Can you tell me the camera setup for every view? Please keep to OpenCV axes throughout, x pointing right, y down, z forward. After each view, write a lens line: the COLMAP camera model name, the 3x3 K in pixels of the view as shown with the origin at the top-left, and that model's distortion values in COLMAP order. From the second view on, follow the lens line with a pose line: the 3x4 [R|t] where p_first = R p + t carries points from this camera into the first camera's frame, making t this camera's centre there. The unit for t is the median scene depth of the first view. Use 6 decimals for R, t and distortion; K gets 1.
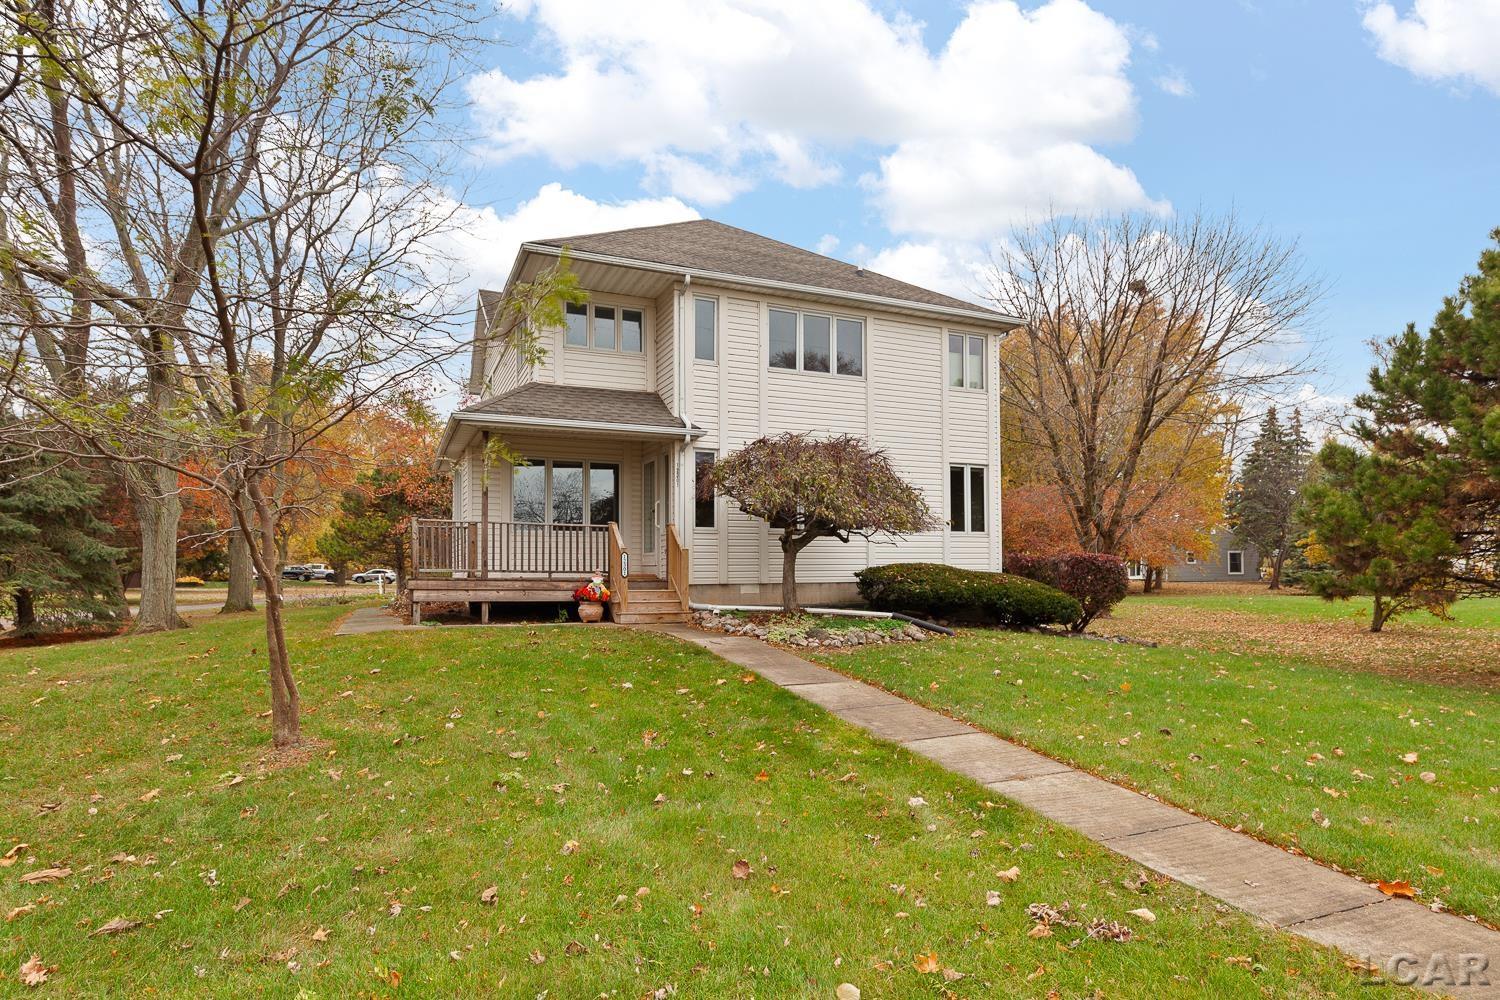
lens RADIAL K [[831.4, 0, 746.4], [0, 831.4, 565.4], [0, 0, 1]] dist [-0.000537, -0.000676]
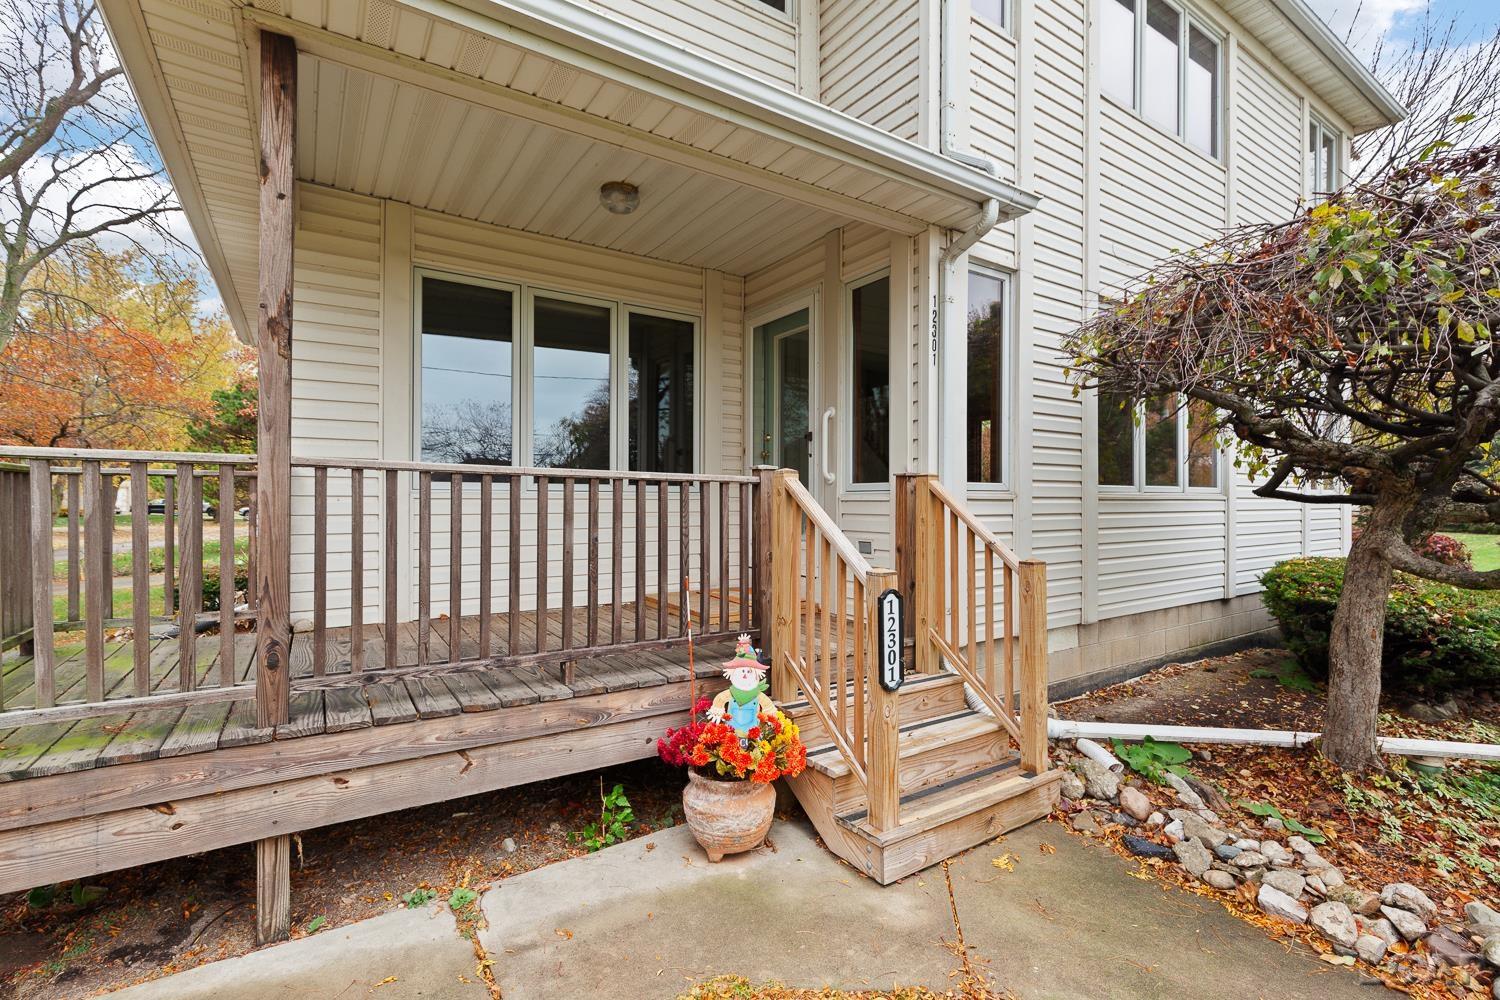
lens RADIAL K [[685.9, 0, 750.0], [0, 685.9, 500.0], [0, 0, 1]] dist [-0.000070, -0.000350]
pose [[0.985464, 0.006835, 0.169750, -0.204719], [-0.008110, 0.999944, 0.006814, -0.040090], [-0.169693, -0.008092, 0.985464, 0.735955]]
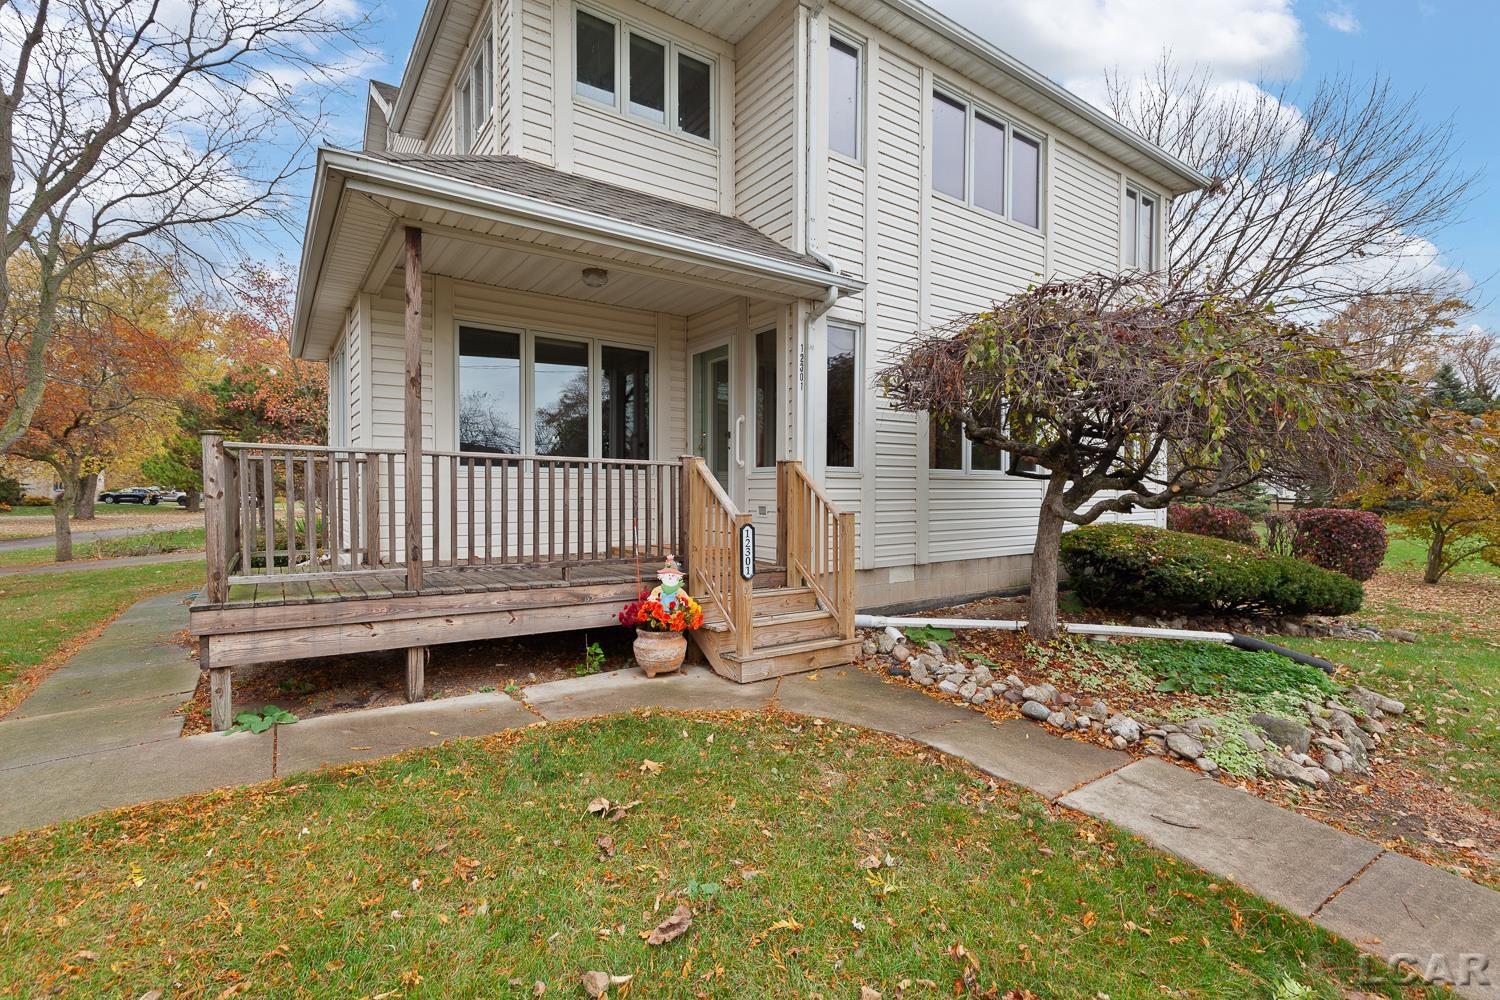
lens RADIAL K [[695.7, 0, 752.1], [0, 695.7, 505.8], [0, 0, 1]] dist [0.004545, -0.000550]
pose [[0.979035, 0.001892, 0.203682, -0.202582], [-0.007868, 0.999562, 0.028534, -0.033295], [-0.203539, -0.029539, 0.978621, 0.575778]]
